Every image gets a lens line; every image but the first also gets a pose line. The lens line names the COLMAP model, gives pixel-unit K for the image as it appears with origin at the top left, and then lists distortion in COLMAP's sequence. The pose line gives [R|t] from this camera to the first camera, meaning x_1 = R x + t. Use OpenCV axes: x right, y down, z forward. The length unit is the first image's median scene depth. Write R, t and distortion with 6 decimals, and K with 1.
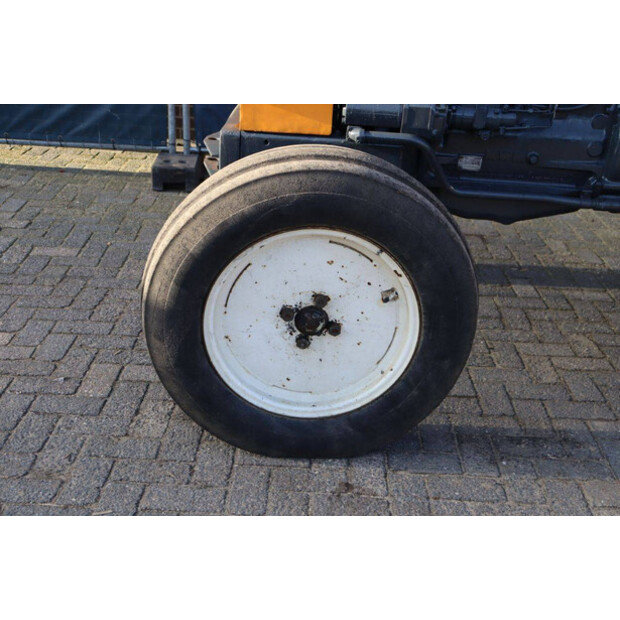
lens RADIAL K [[786.4, 0, 313.0], [0, 786.4, 316.2], [0, 0, 1]] dist [0.024426, 0.000000]
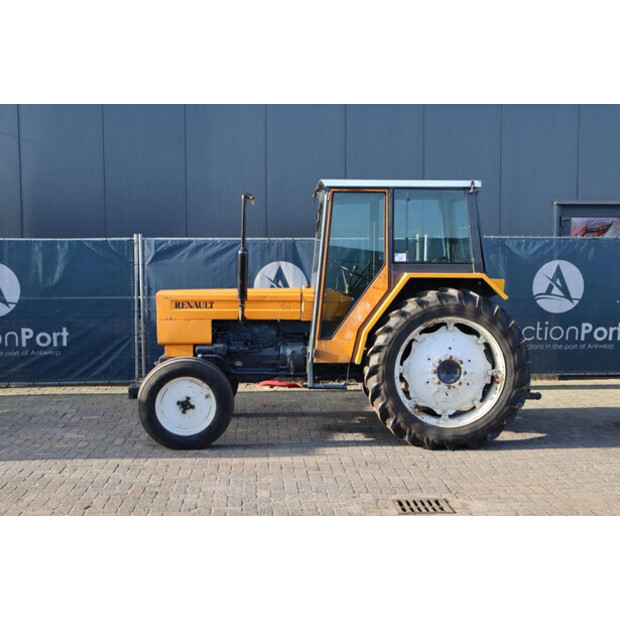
lens RADIAL K [[794.8, 0, 305.0], [0, 794.8, 308.8], [0, 0, 1]] dist [0.059562, 0.000000]
pose [[0.996045, -0.053301, 0.071094, 0.288182], [0.074968, 0.933602, -0.350381, 0.861214], [-0.047698, 0.354325, 0.933905, -2.422402]]
